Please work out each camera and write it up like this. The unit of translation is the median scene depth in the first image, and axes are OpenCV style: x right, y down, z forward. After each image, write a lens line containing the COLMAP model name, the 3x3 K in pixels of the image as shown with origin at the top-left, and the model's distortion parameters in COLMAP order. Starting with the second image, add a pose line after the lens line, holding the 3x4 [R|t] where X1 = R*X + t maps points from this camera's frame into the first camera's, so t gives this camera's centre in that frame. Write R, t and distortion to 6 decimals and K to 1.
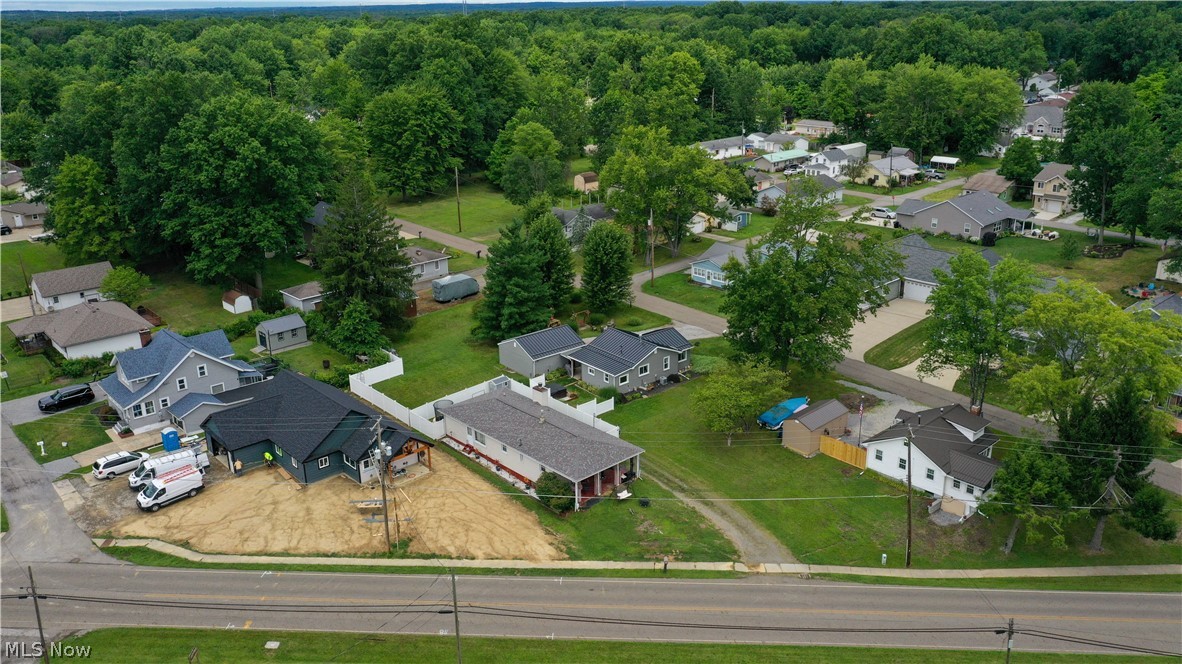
lens RADIAL K [[920.5, 0, 591.0], [0, 920.5, 332.0], [0, 0, 1]] dist [0.003556, -0.005026]
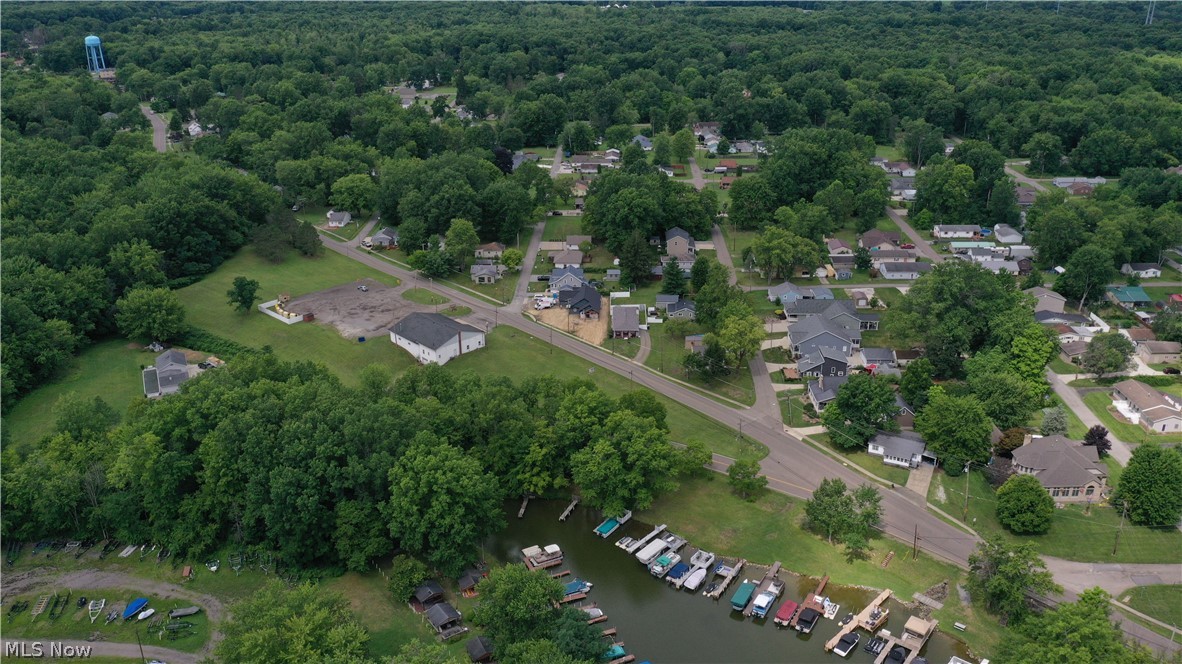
lens RADIAL K [[920.5, 0, 591.0], [0, 920.5, 332.0], [0, 0, 1]] dist [0.003556, -0.005026]
pose [[0.721957, 0.275096, -0.634902, 2.209786], [-0.233508, 0.960607, 0.150695, -0.359883], [0.651347, 0.039459, 0.757753, -1.827168]]
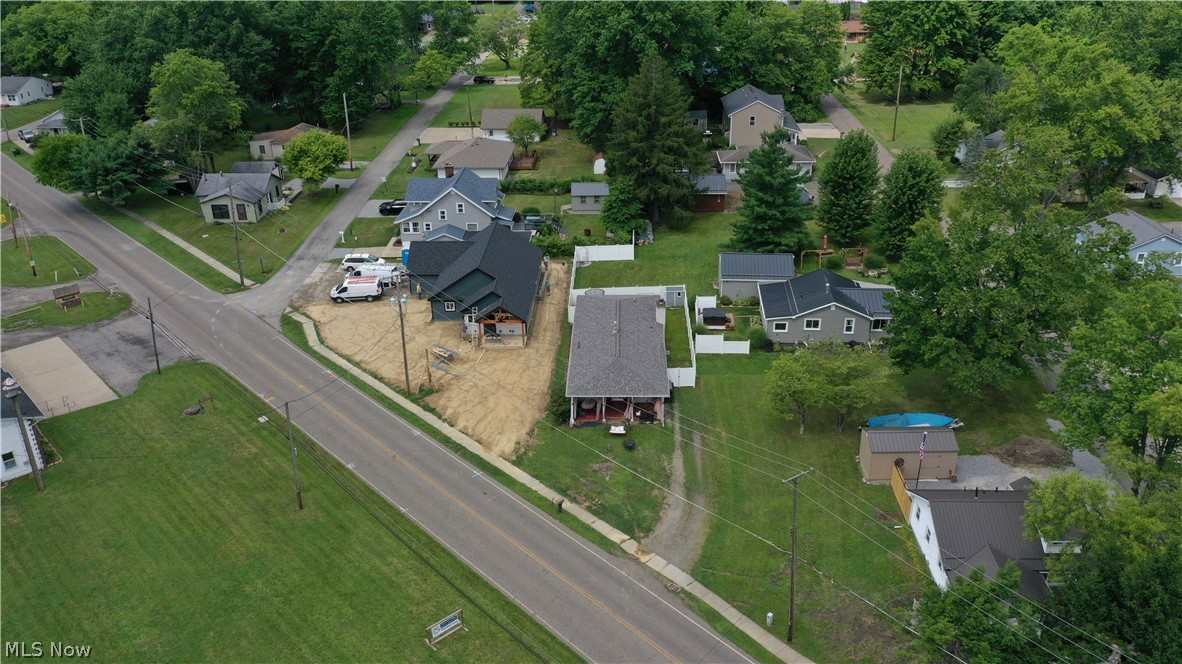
lens RADIAL K [[920.5, 0, 591.0], [0, 920.5, 332.0], [0, 0, 1]] dist [0.003556, -0.005026]
pose [[0.716316, 0.304839, -0.627666, 0.560234], [-0.227836, 0.952402, 0.202538, -0.097246], [0.659532, -0.002076, 0.751674, 0.281600]]
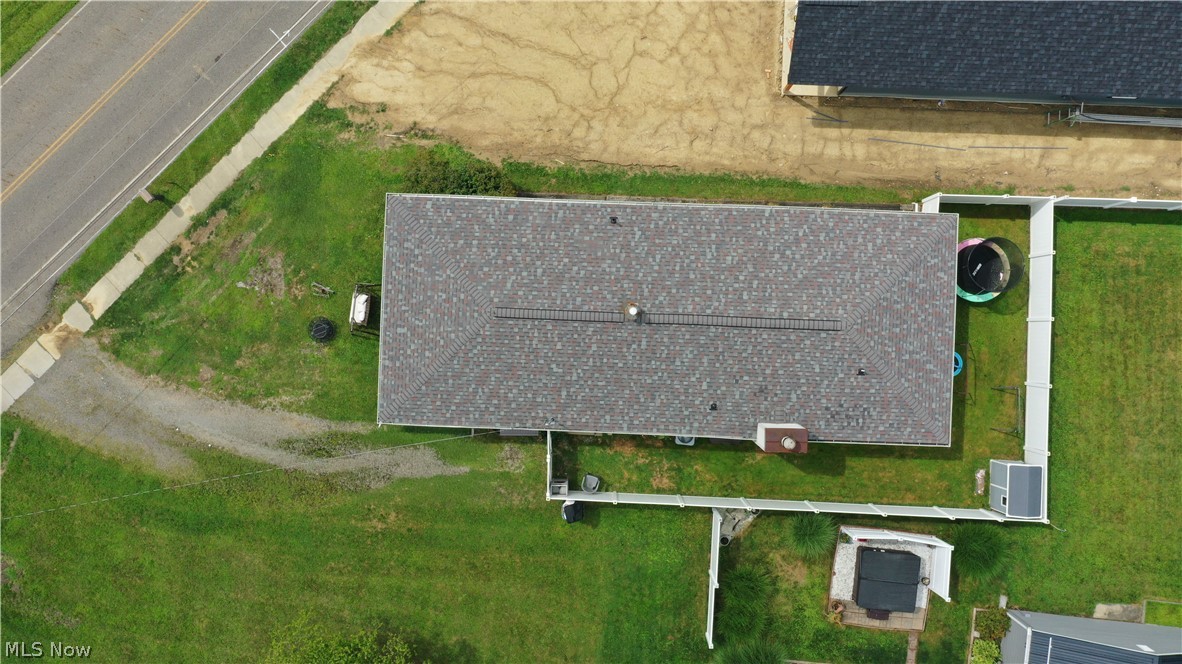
lens RADIAL K [[920.5, 0, 591.0], [0, 920.5, 332.0], [0, 0, 1]] dist [0.003556, -0.005026]
pose [[-0.704461, 0.709084, 0.030566, -0.048612], [-0.210658, -0.250022, 0.945046, -0.273022], [0.677759, 0.659310, 0.325505, 0.924266]]
